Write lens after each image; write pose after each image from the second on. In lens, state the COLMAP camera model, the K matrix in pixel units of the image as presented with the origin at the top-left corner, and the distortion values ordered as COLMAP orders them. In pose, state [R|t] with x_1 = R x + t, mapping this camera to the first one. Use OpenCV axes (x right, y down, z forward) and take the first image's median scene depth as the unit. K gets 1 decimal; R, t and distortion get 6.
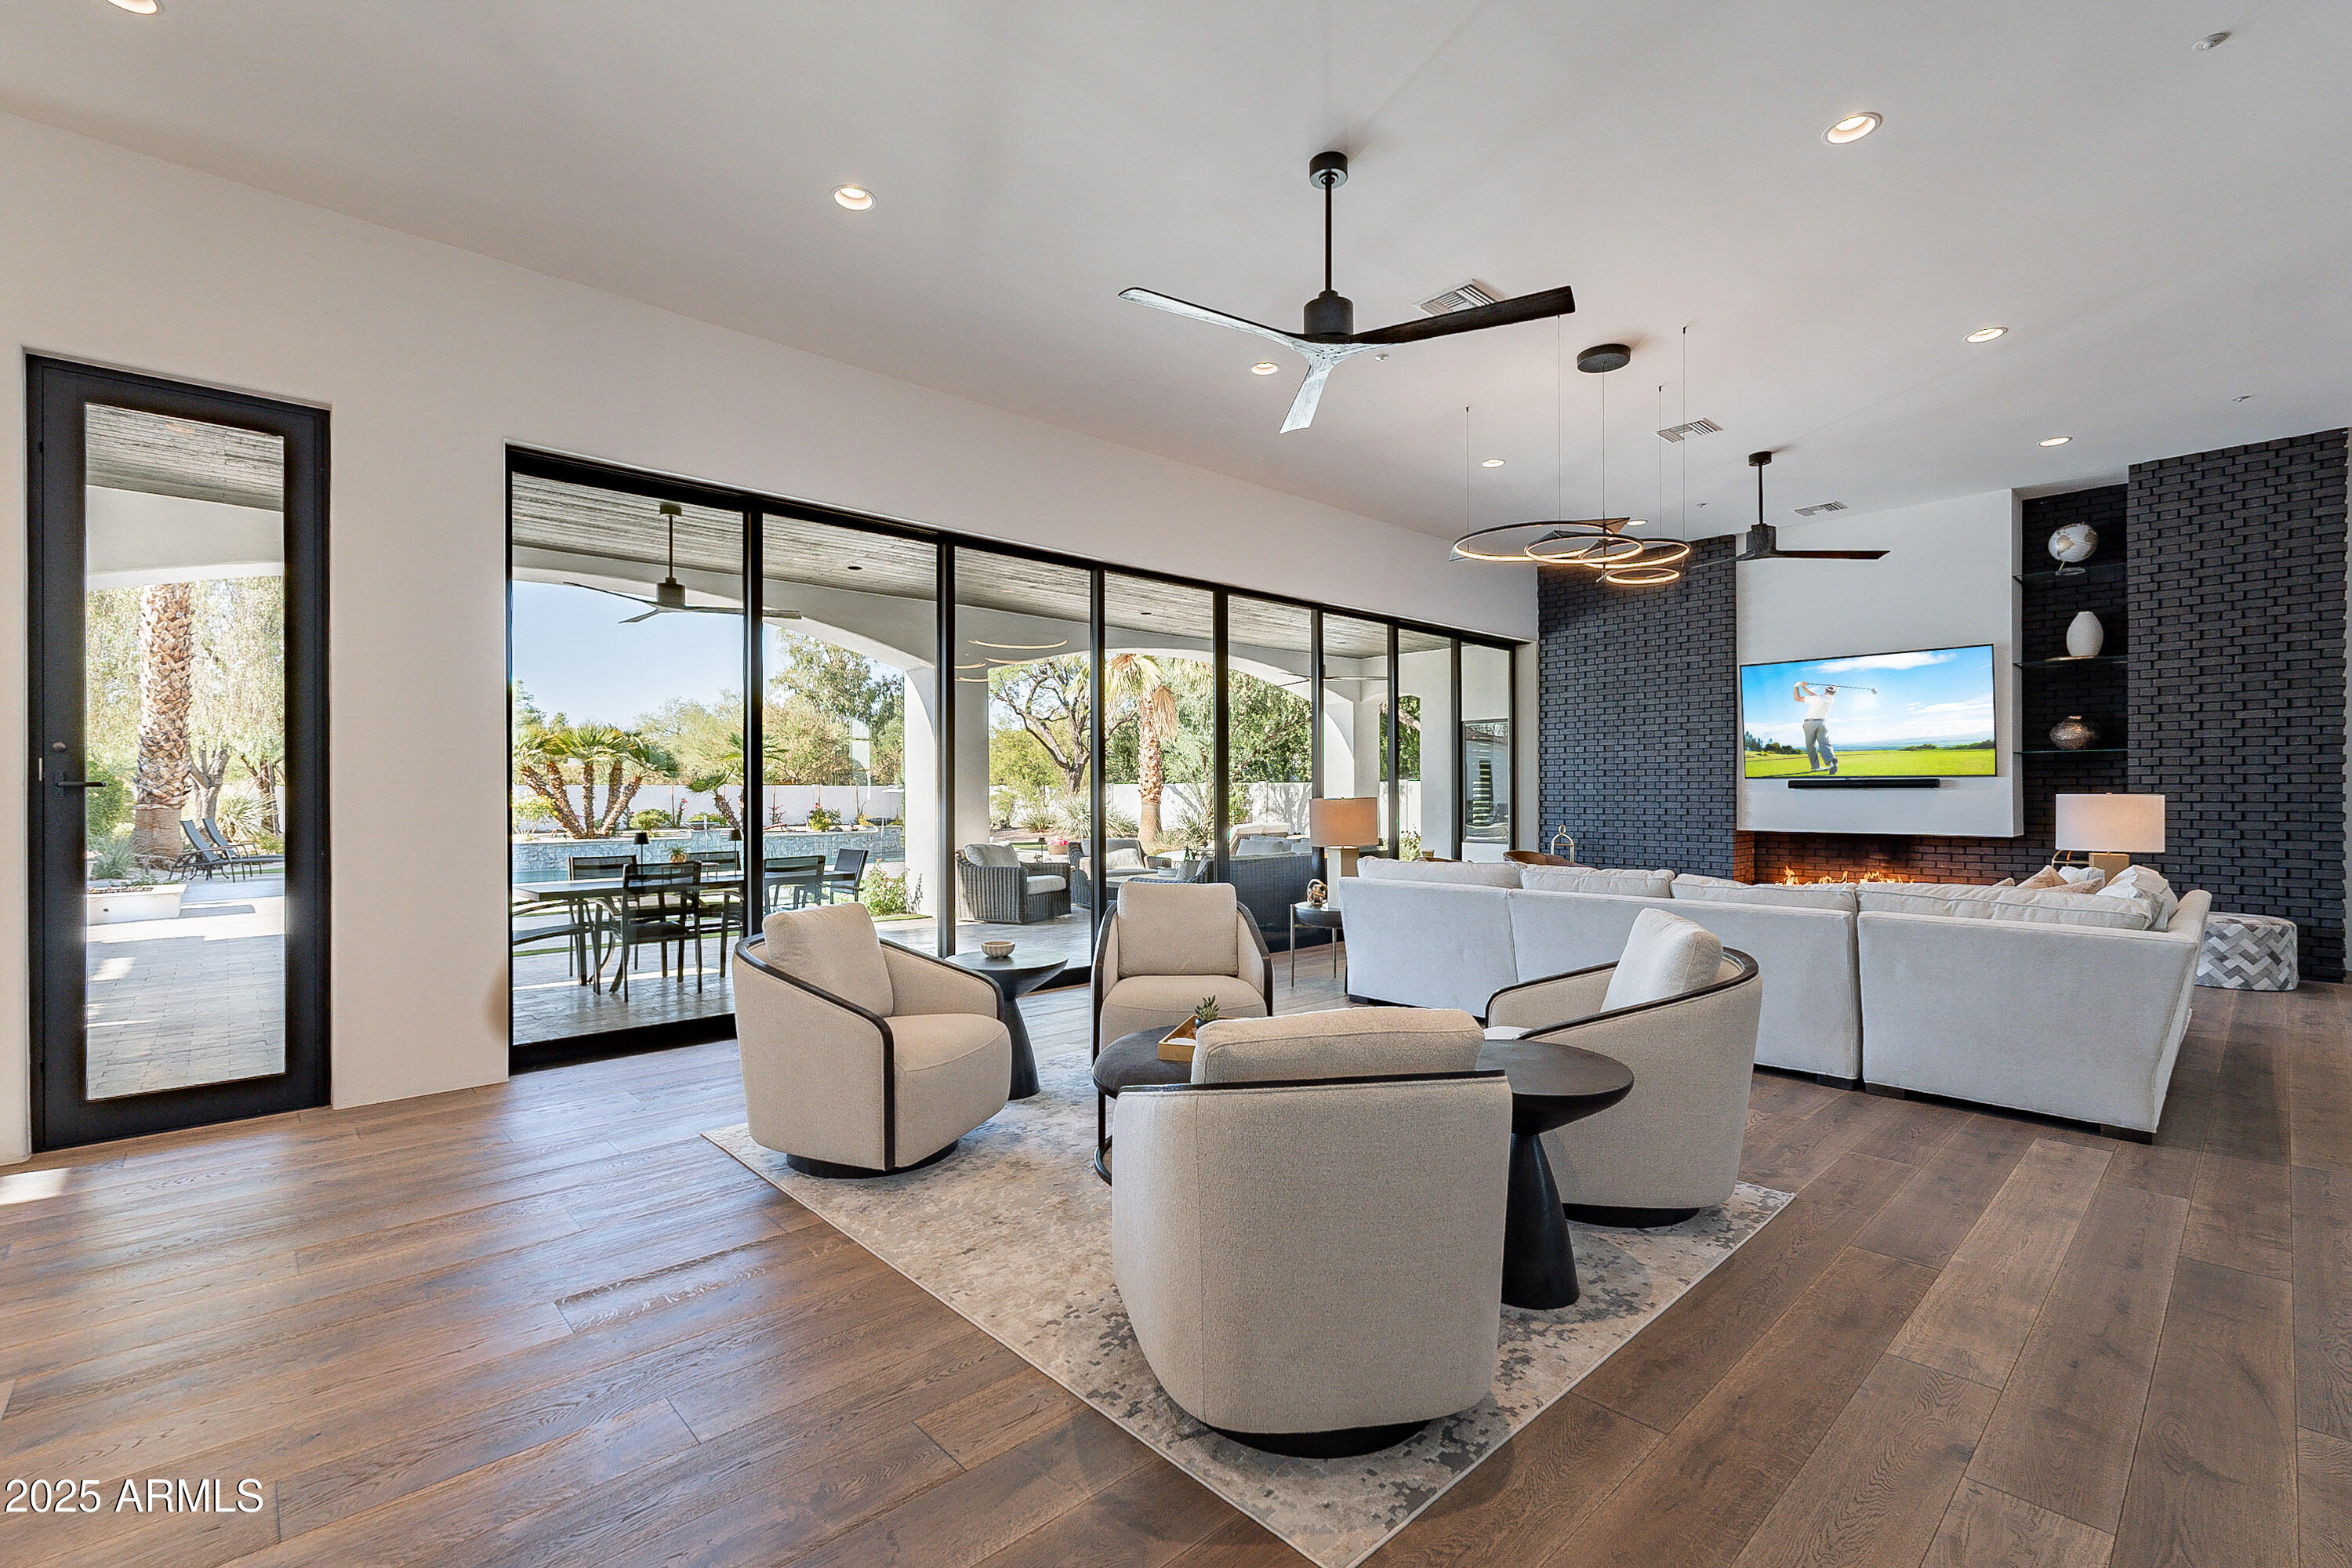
lens RADIAL K [[1032.0, 0, 1176.4], [0, 1032.0, 784.6], [0, 0, 1]] dist [-0.004905, 0.001063]
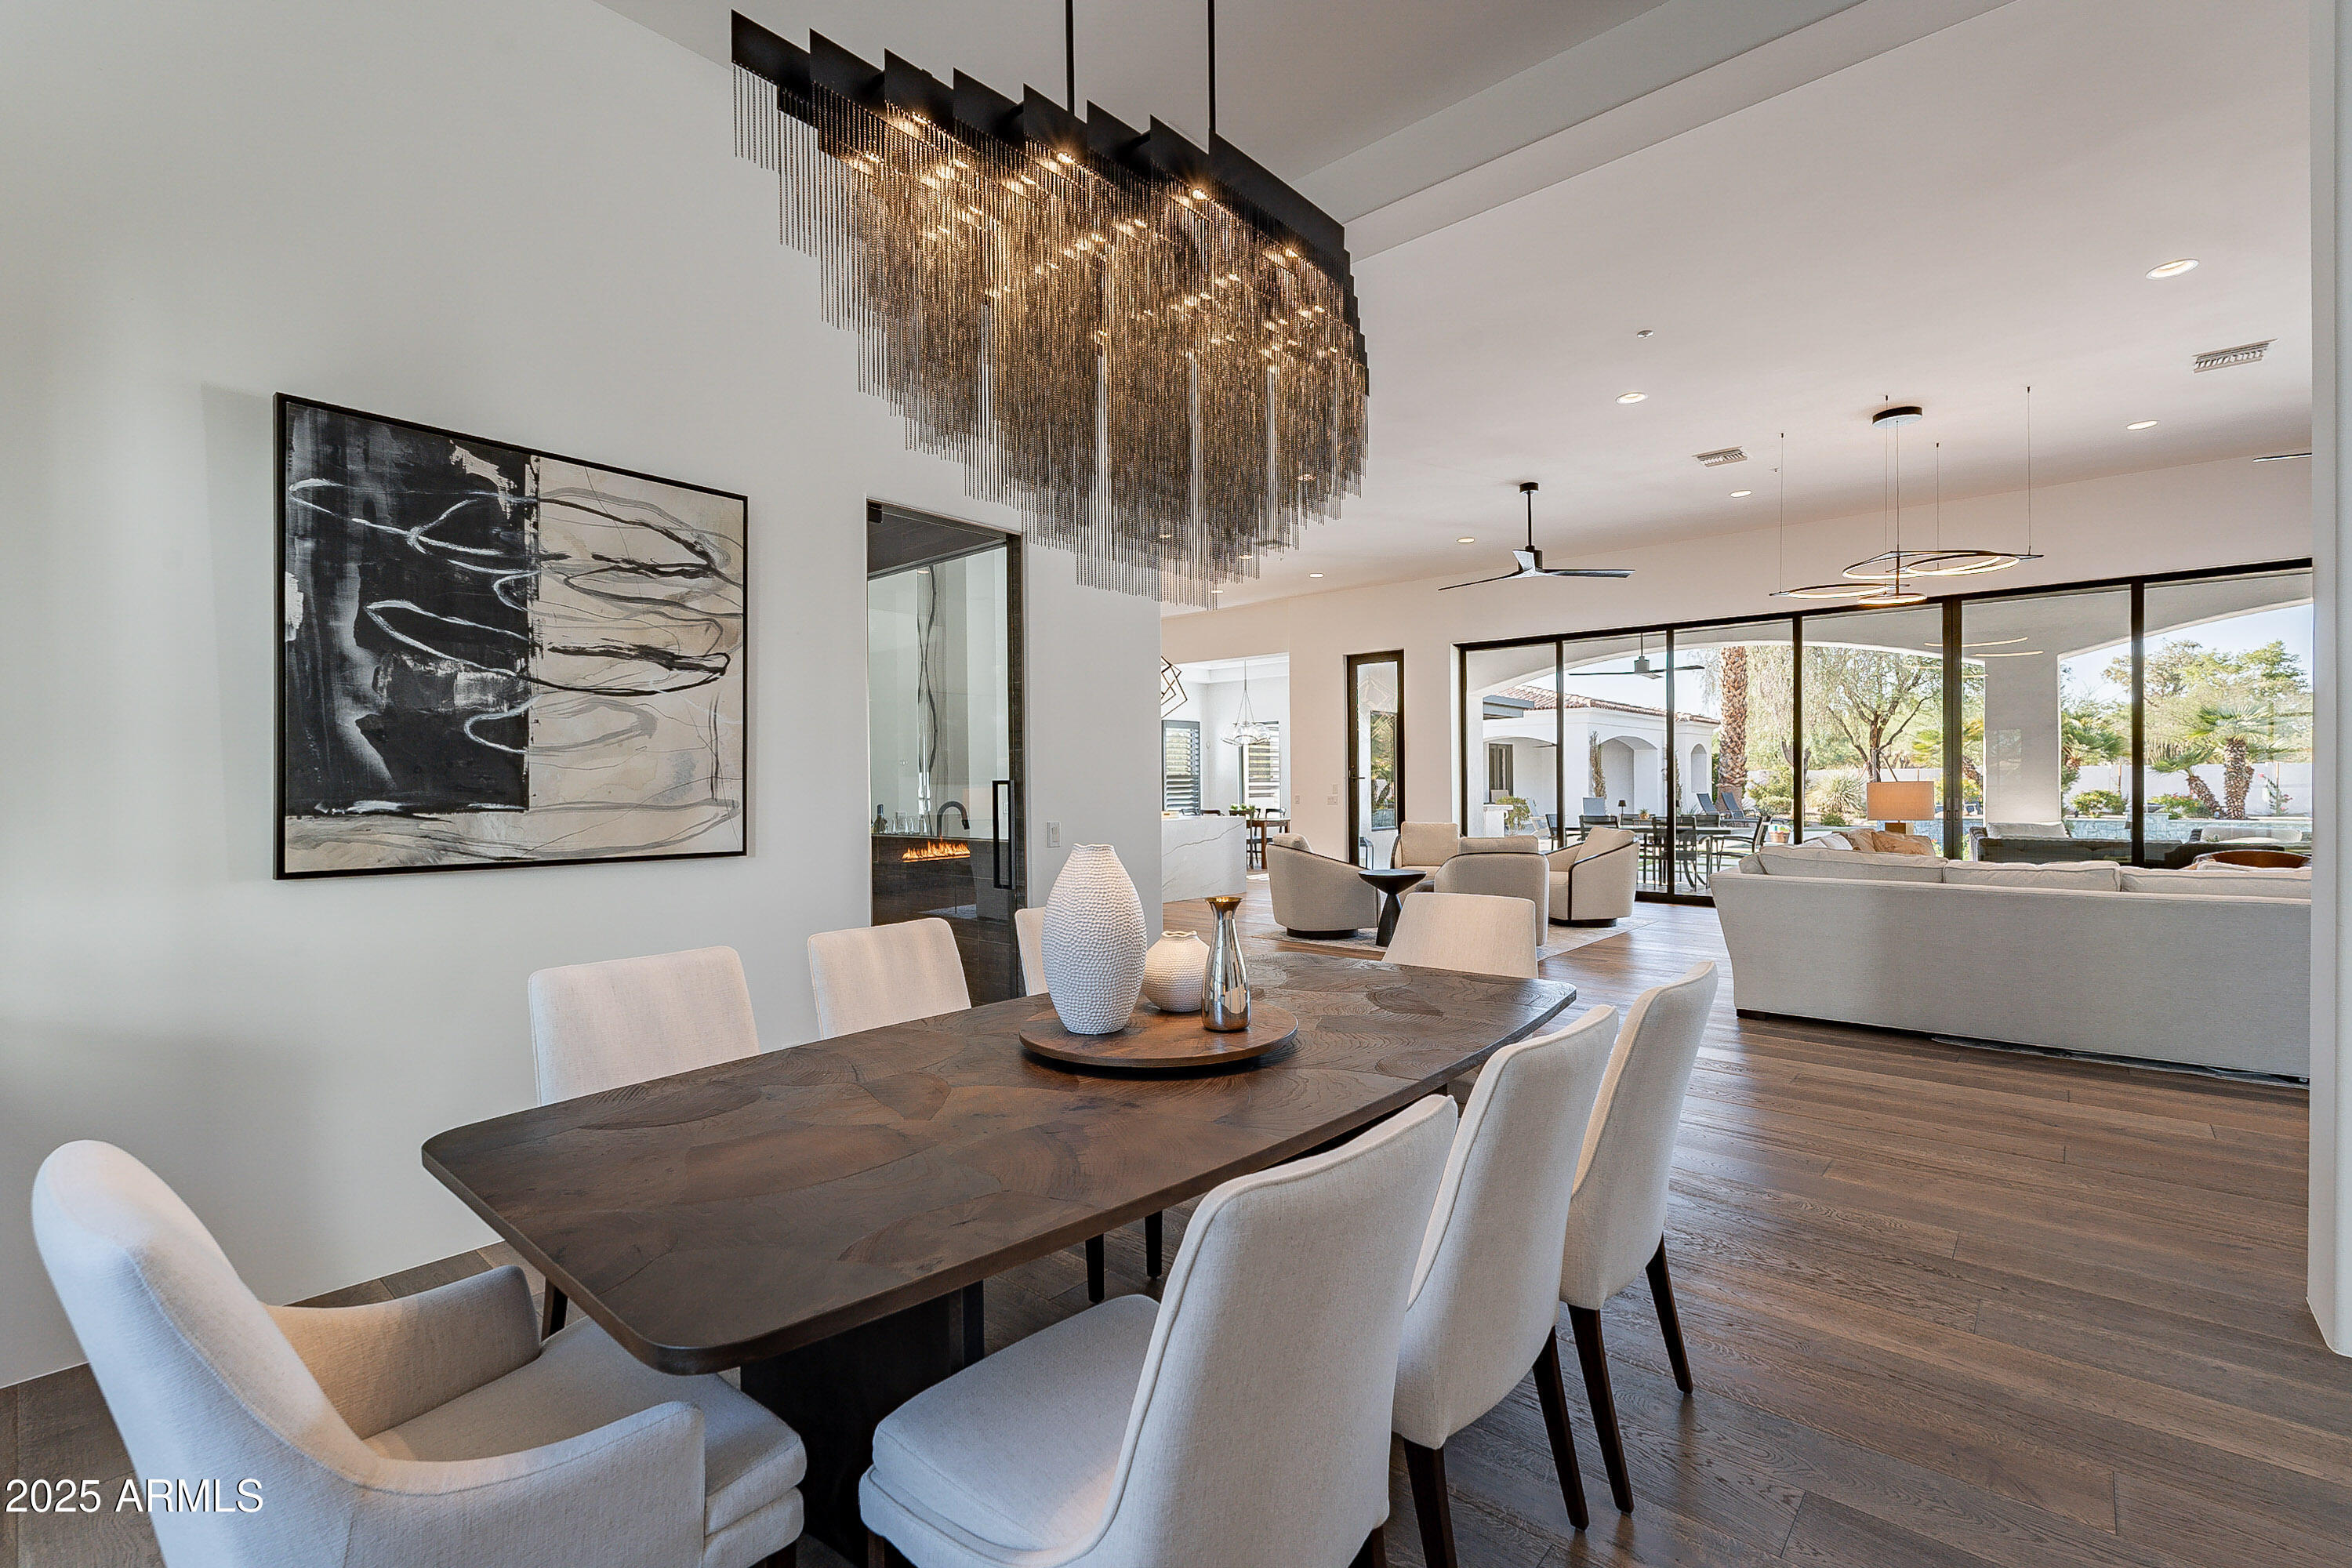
lens RADIAL K [[1032.0, 0, 1170.2], [0, 1032.0, 784.5], [0, 0, 1]] dist [-0.004905, 0.001063]
pose [[0.099015, 0.004097, -0.995078, 1.121829], [0.015752, 0.999860, 0.005684, -0.003949], [0.994961, -0.016238, 0.098936, 0.025939]]
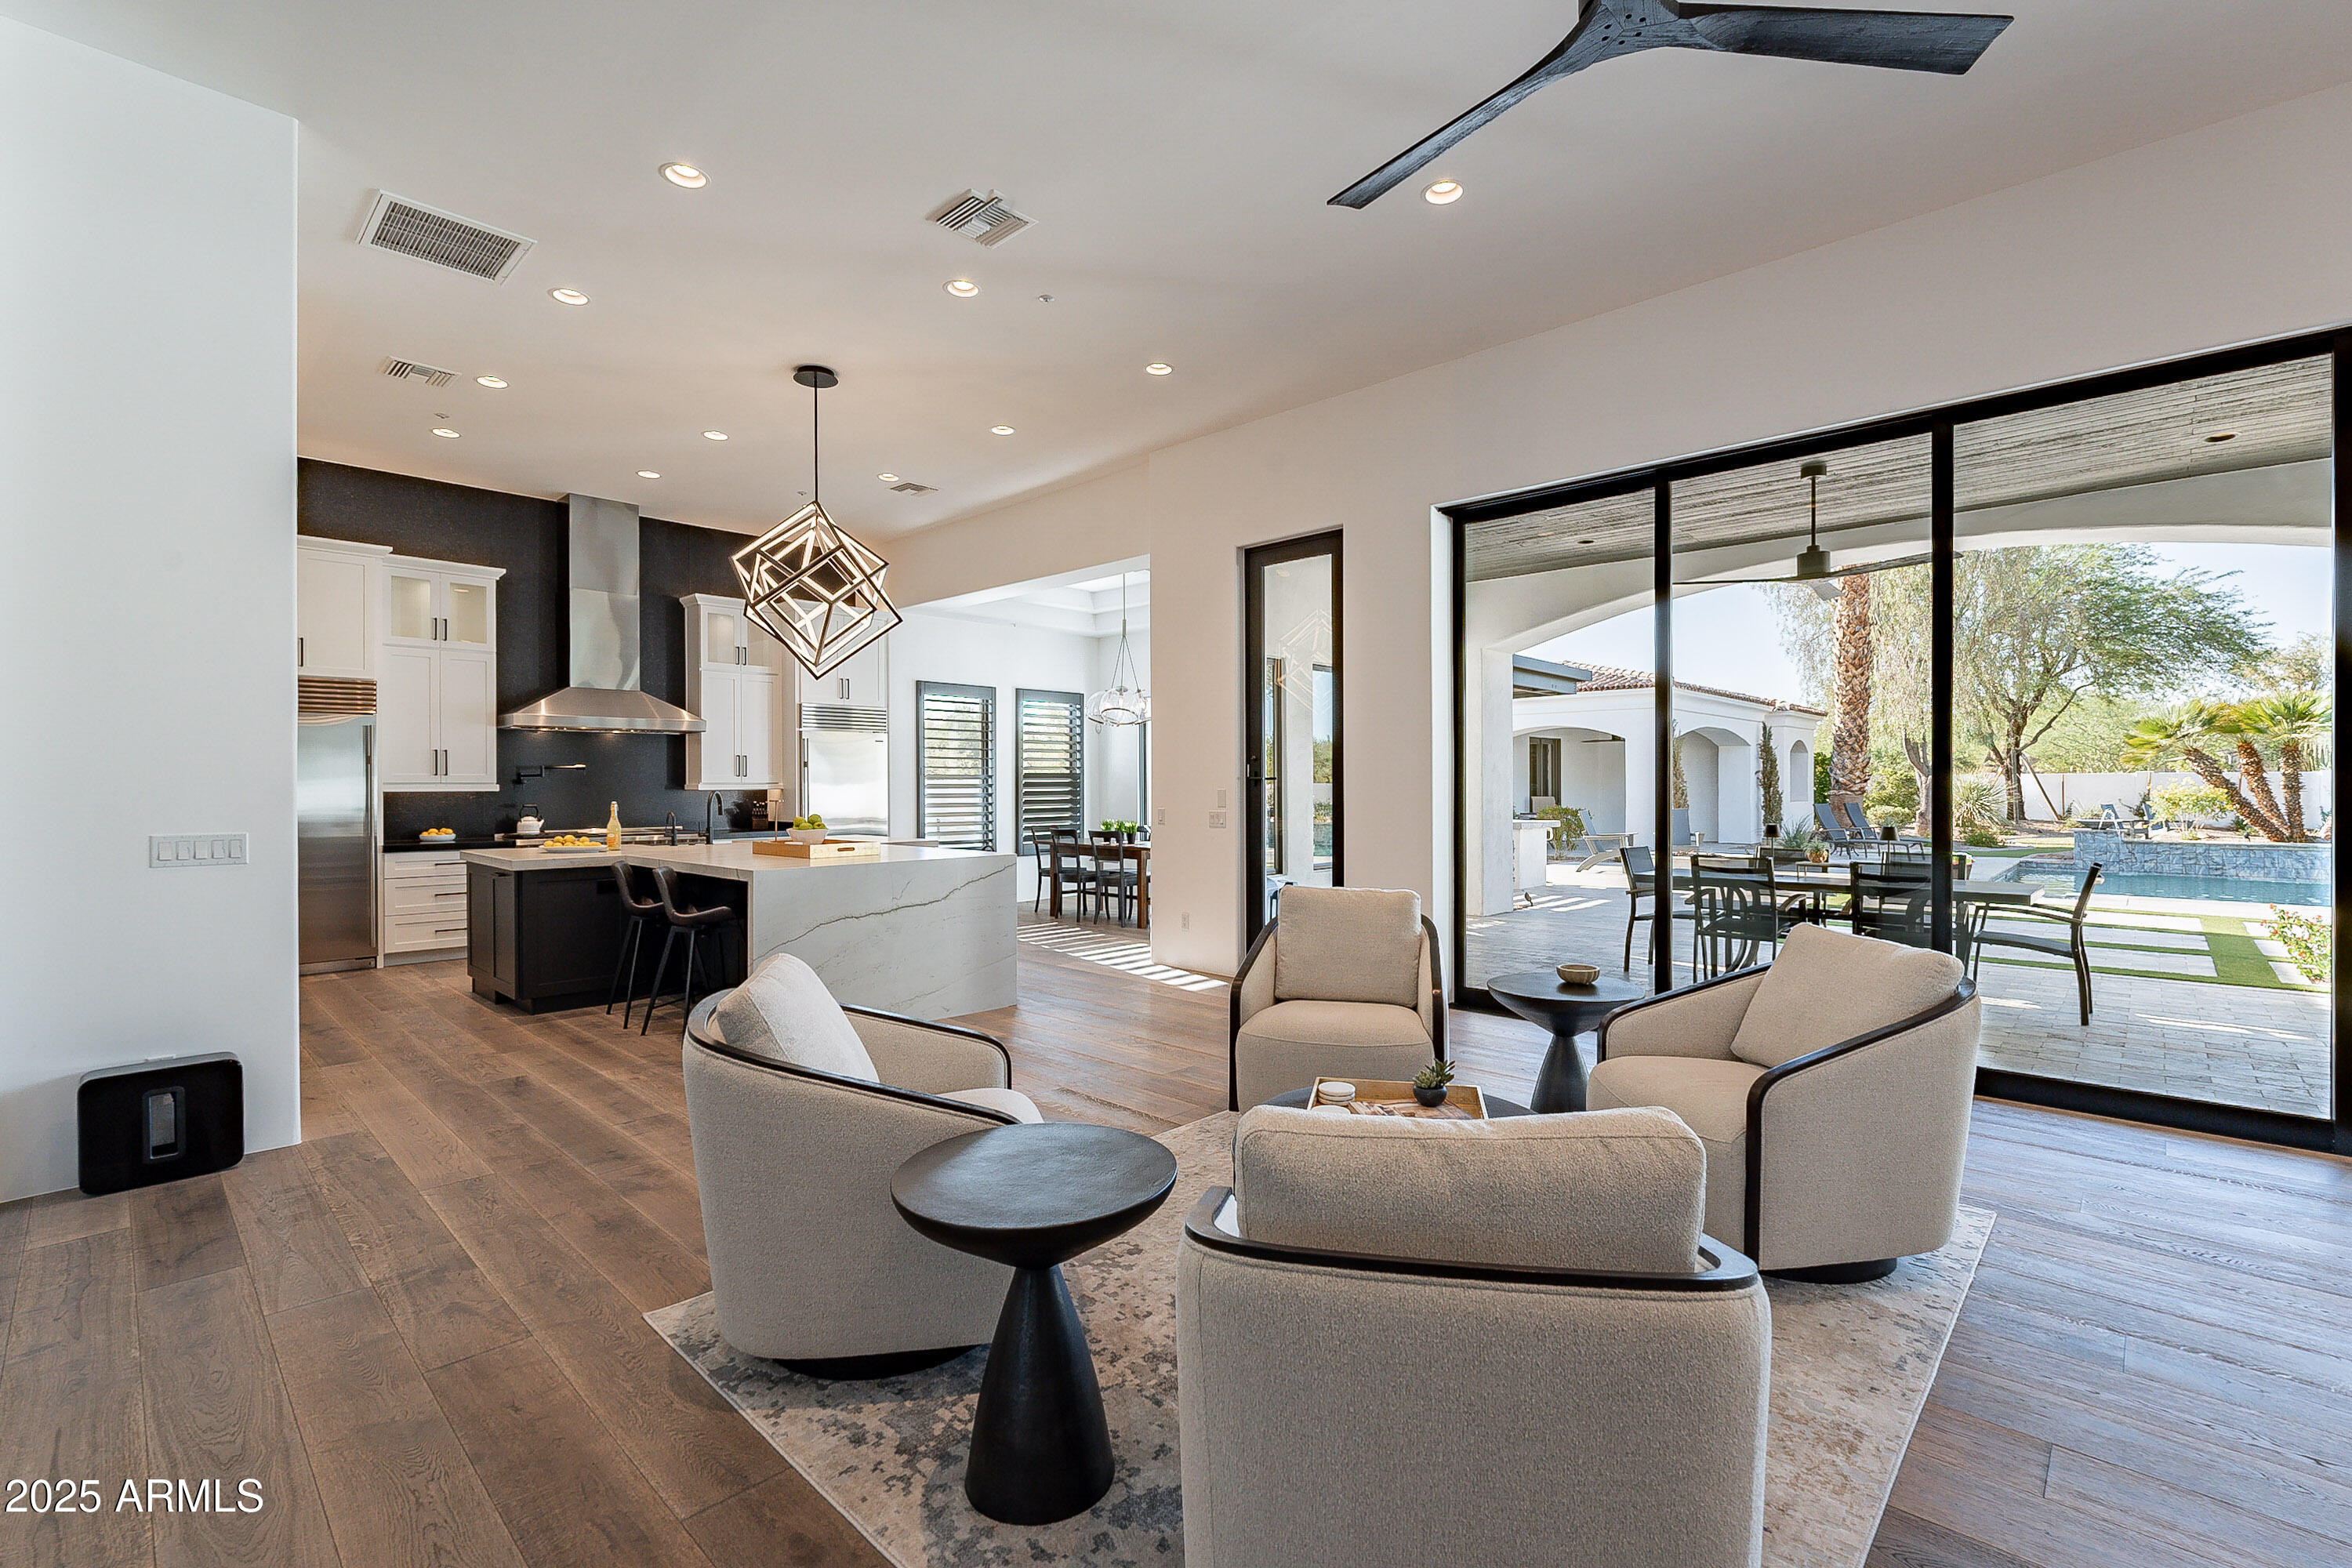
lens RADIAL K [[1032.0, 0, 1163.4], [0, 1032.0, 774.1], [0, 0, 1]] dist [-0.004905, 0.001063]
pose [[0.052210, -0.006349, -0.998616, 0.366400], [0.008712, 0.999945, -0.005902, 0.000496], [0.998598, -0.008392, 0.052262, 0.363677]]
